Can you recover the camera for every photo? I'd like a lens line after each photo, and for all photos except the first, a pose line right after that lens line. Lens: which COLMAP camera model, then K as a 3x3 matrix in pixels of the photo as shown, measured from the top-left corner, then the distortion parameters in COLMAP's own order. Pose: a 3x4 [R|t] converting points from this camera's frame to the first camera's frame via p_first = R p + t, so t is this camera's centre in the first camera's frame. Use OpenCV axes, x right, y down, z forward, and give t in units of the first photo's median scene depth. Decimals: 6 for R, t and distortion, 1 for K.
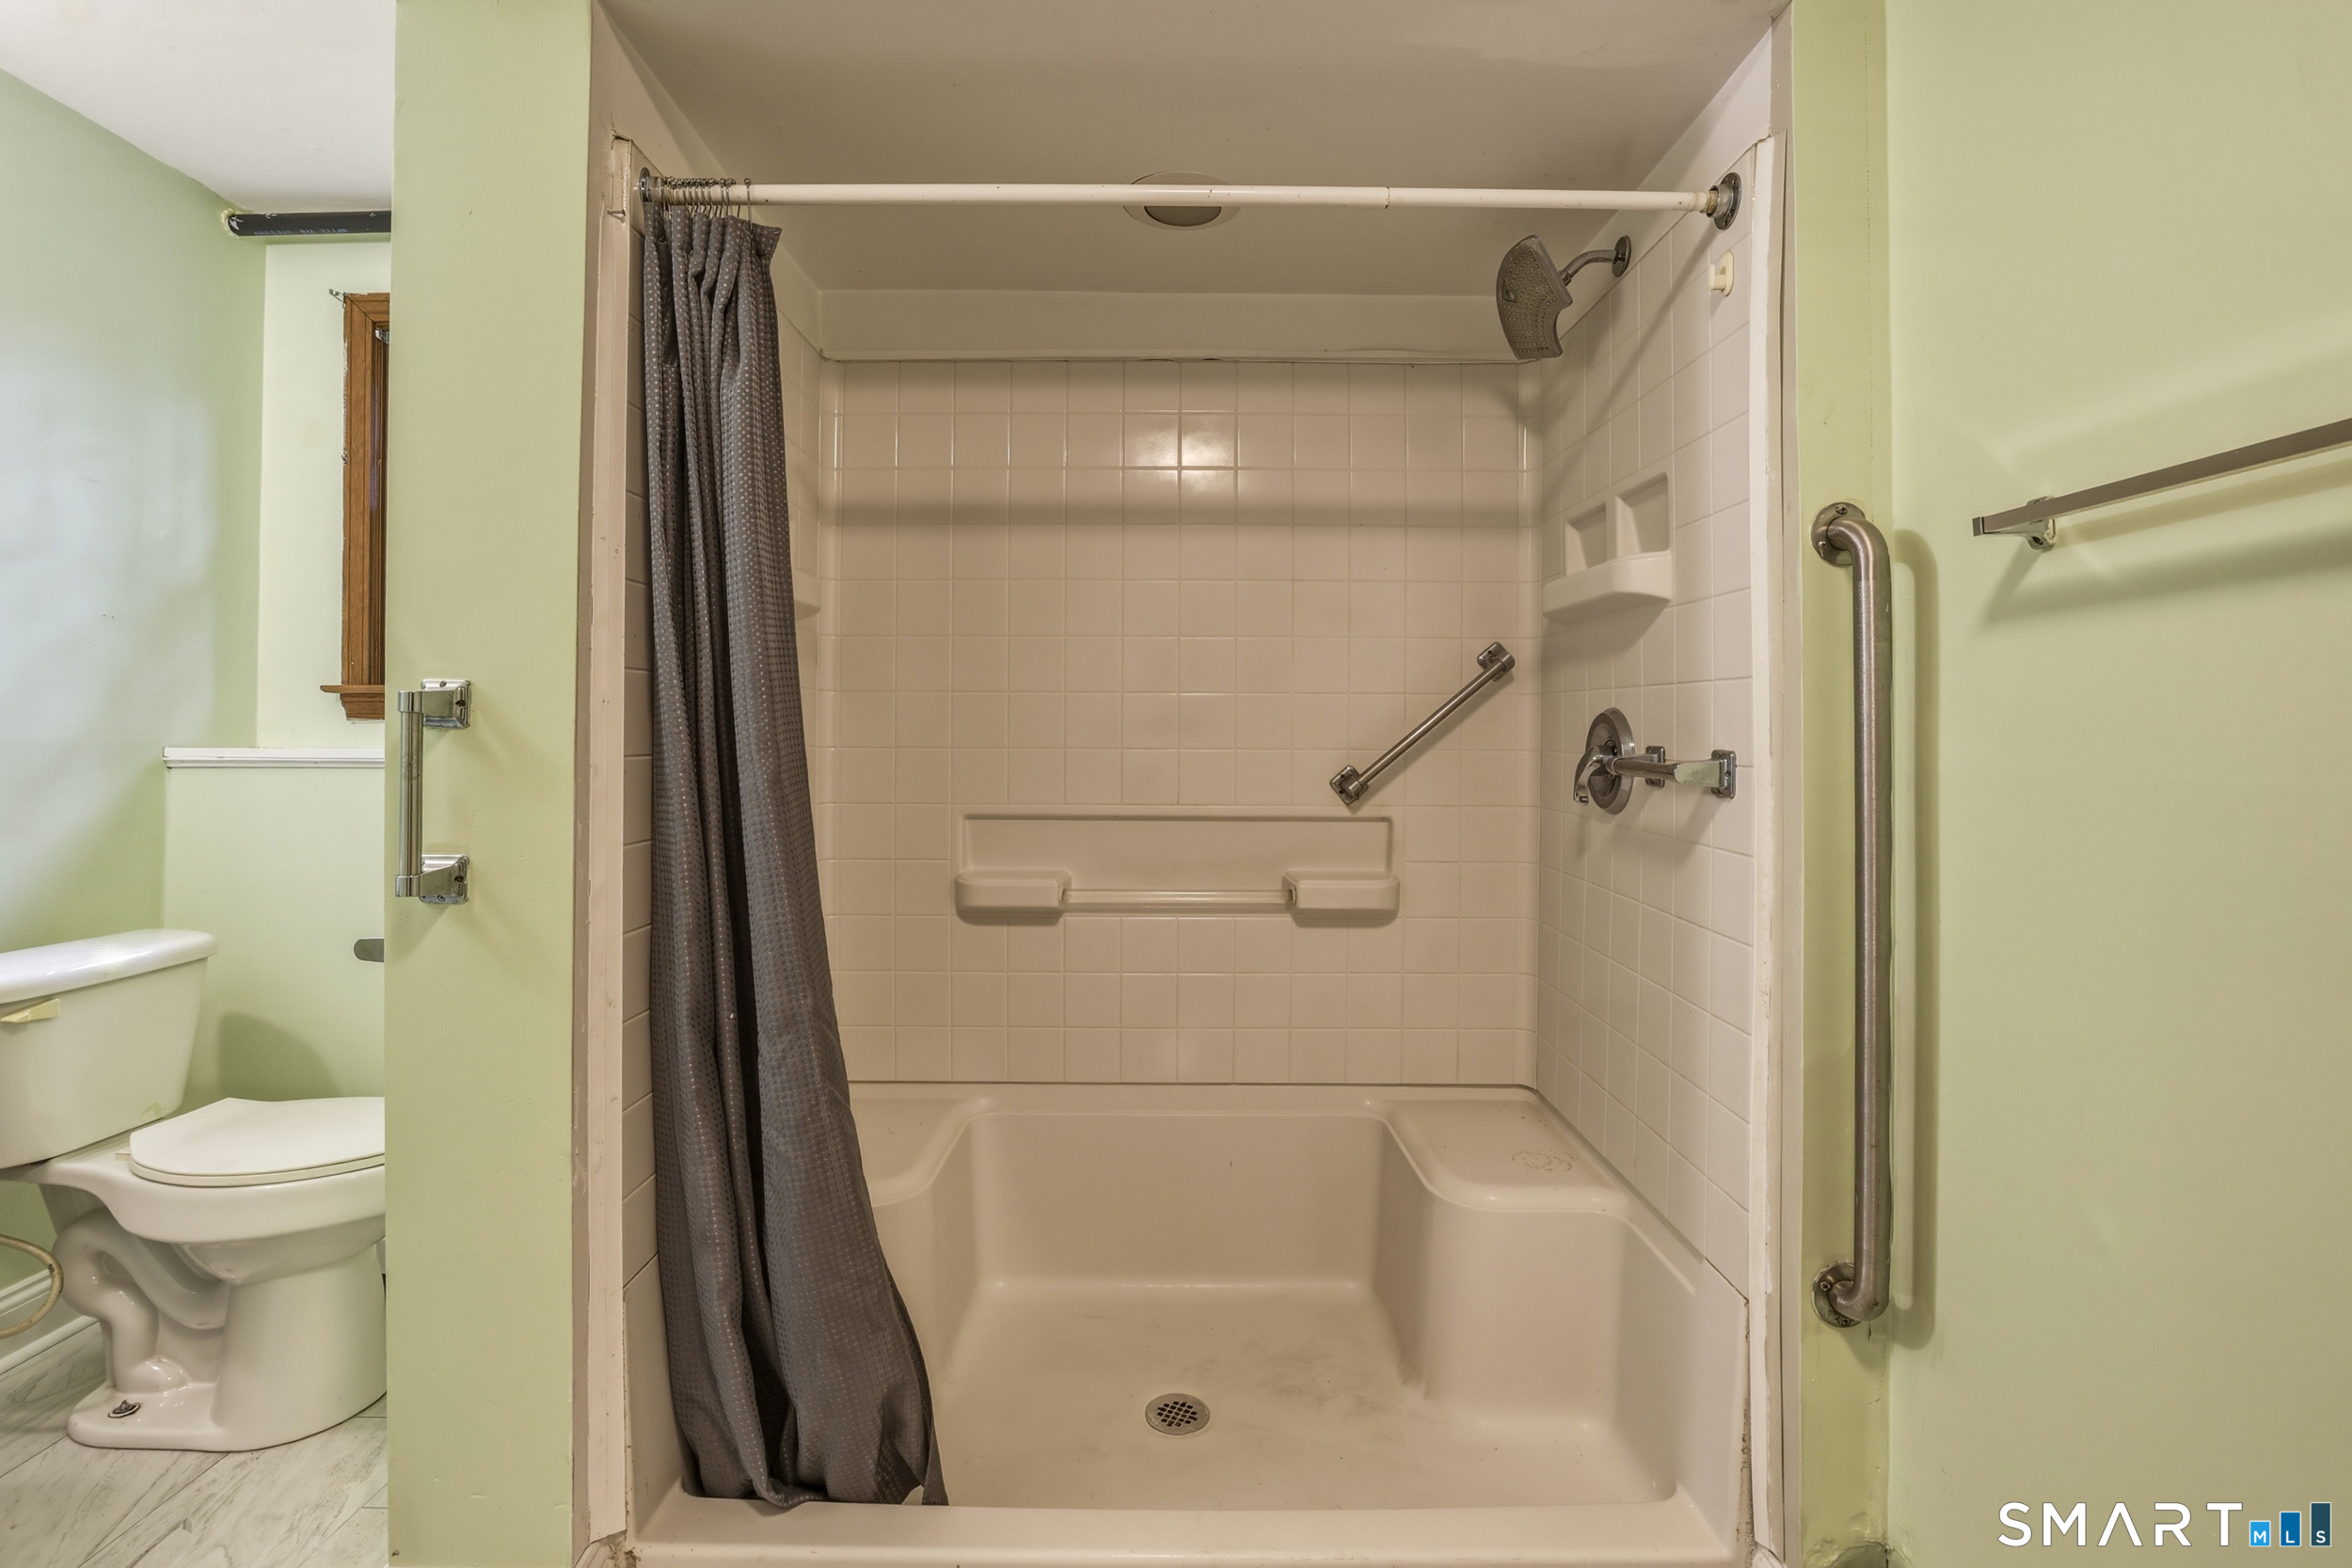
lens RADIAL K [[1037.5, 0, 1211.8], [0, 1037.5, 722.8], [0, 0, 1]] dist [-0.024218, 0.001845]
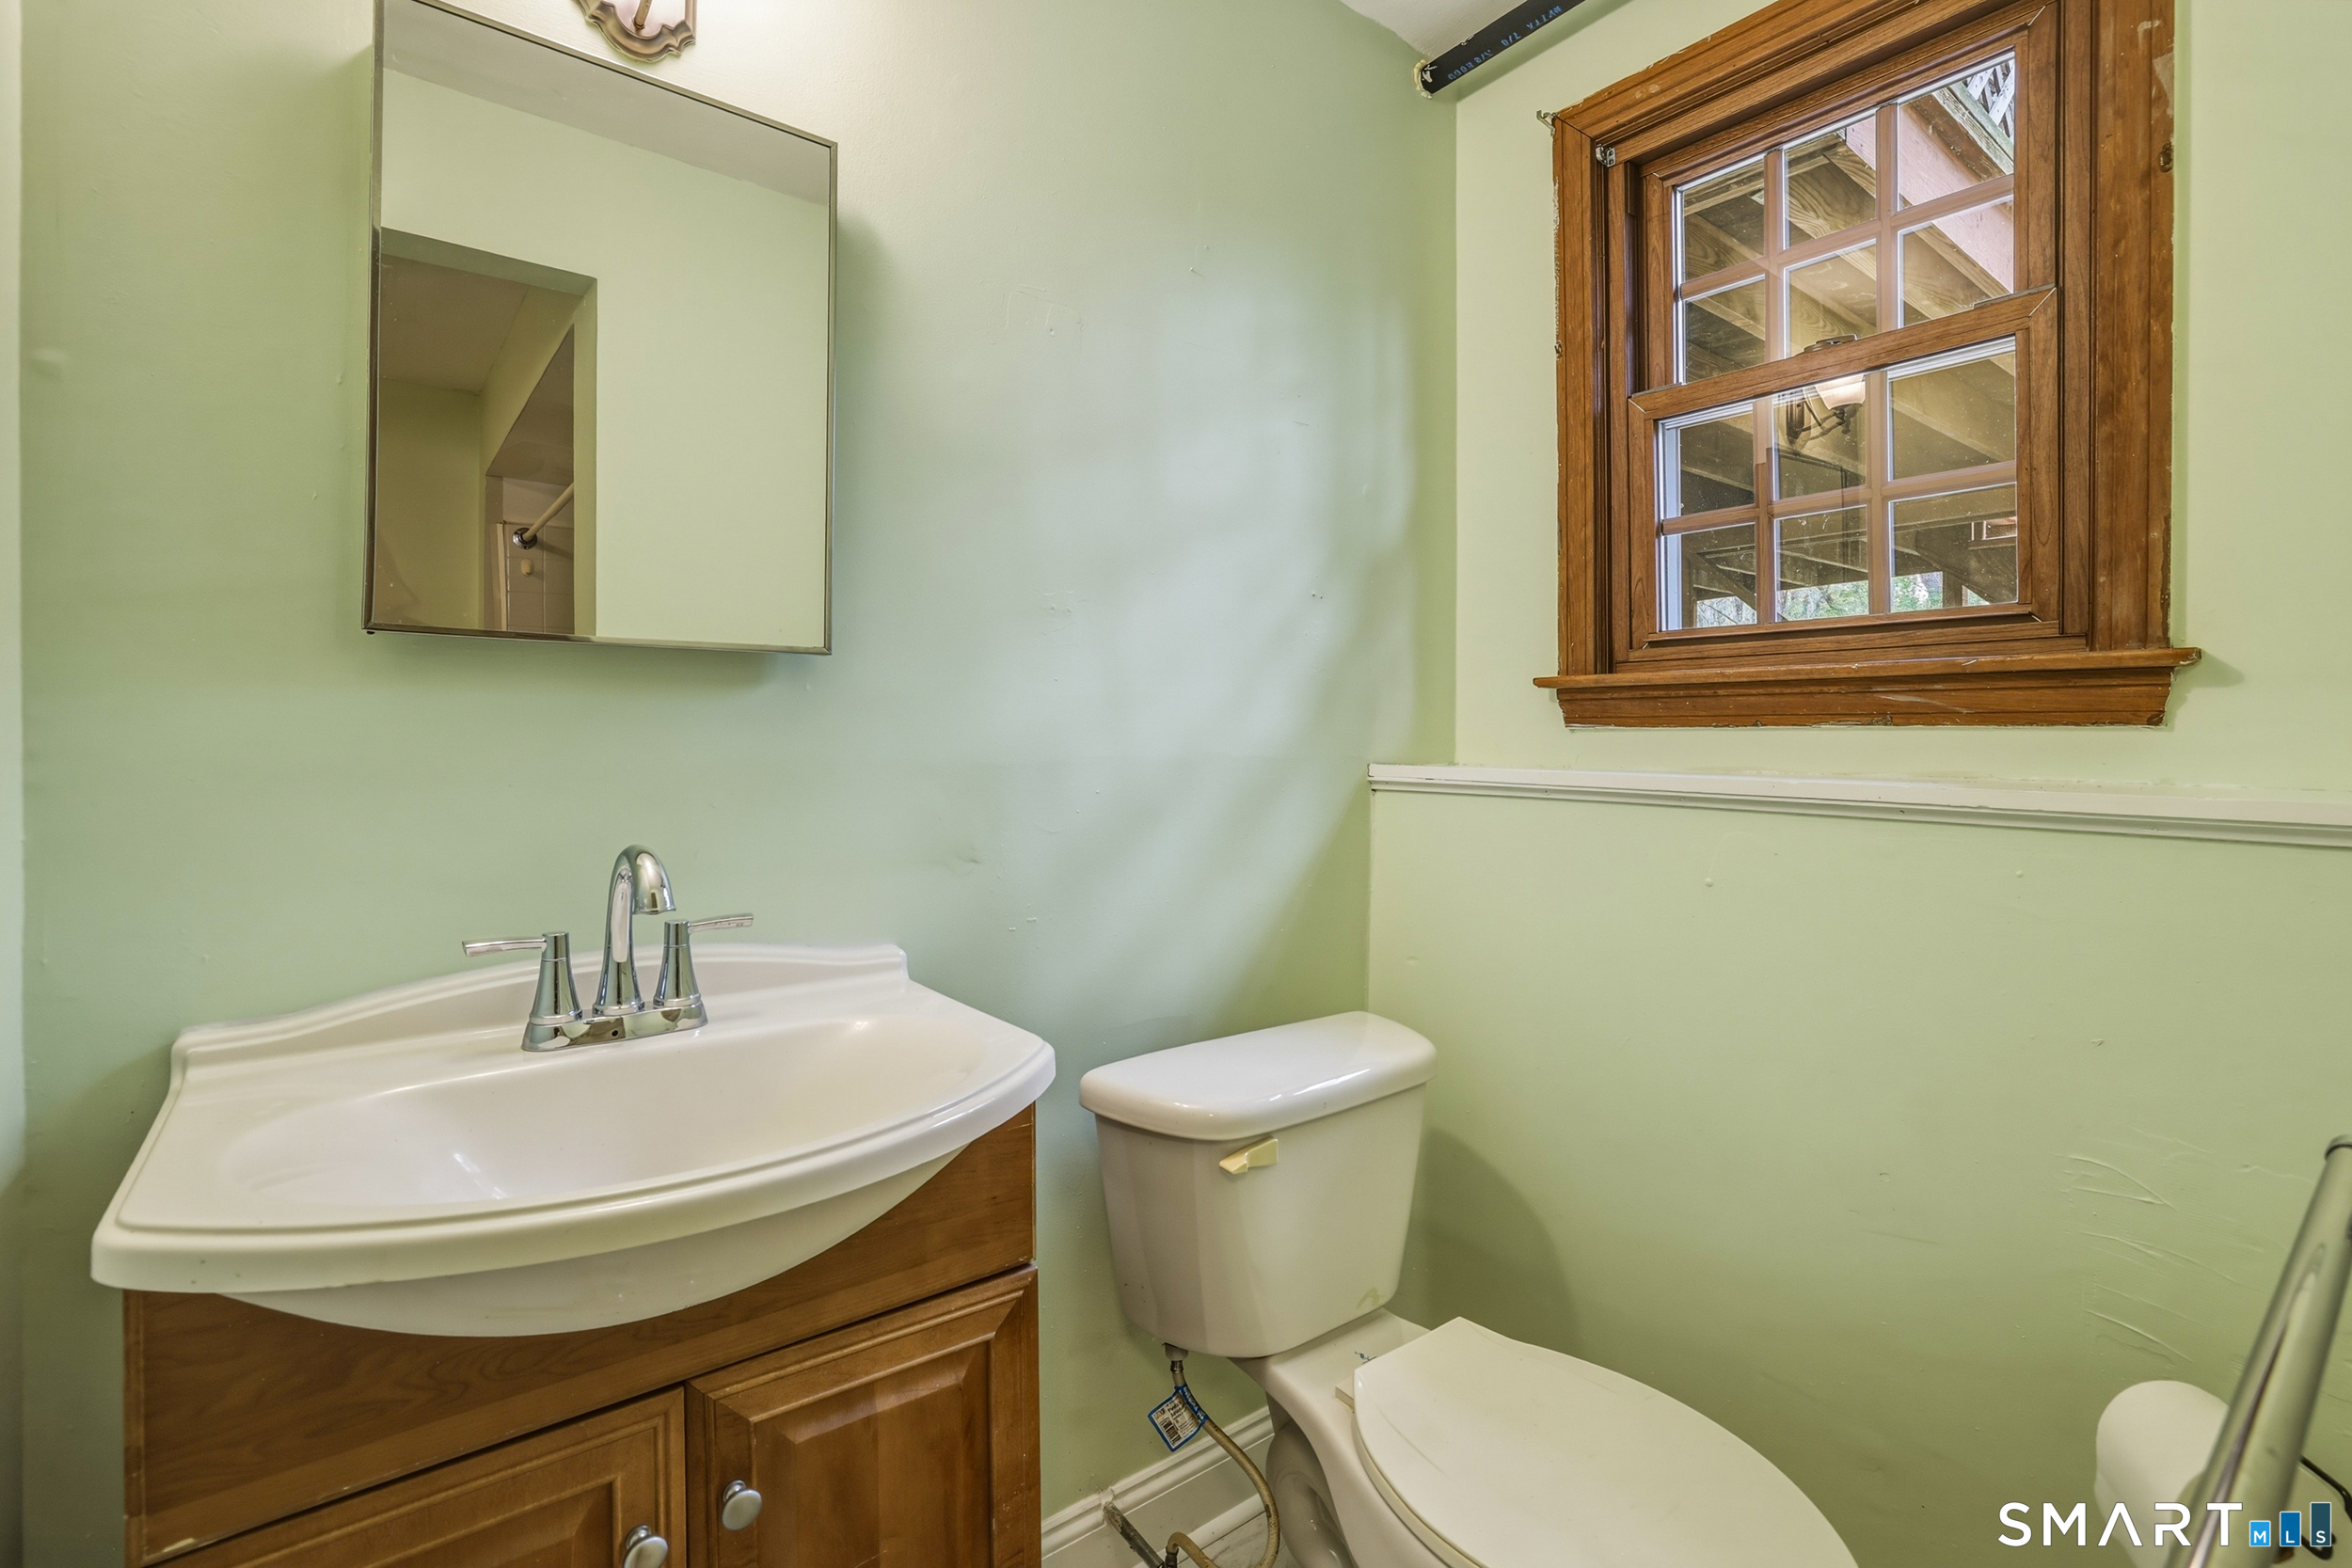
lens RADIAL K [[1037.5, 0, 1175.8], [0, 1037.5, 761.7], [0, 0, 1]] dist [-0.024218, 0.001845]
pose [[0.591399, 0.012770, -0.806278, -0.443198], [0.001952, 0.999849, 0.017268, 0.008176], [0.806377, -0.011786, 0.591285, 0.378992]]
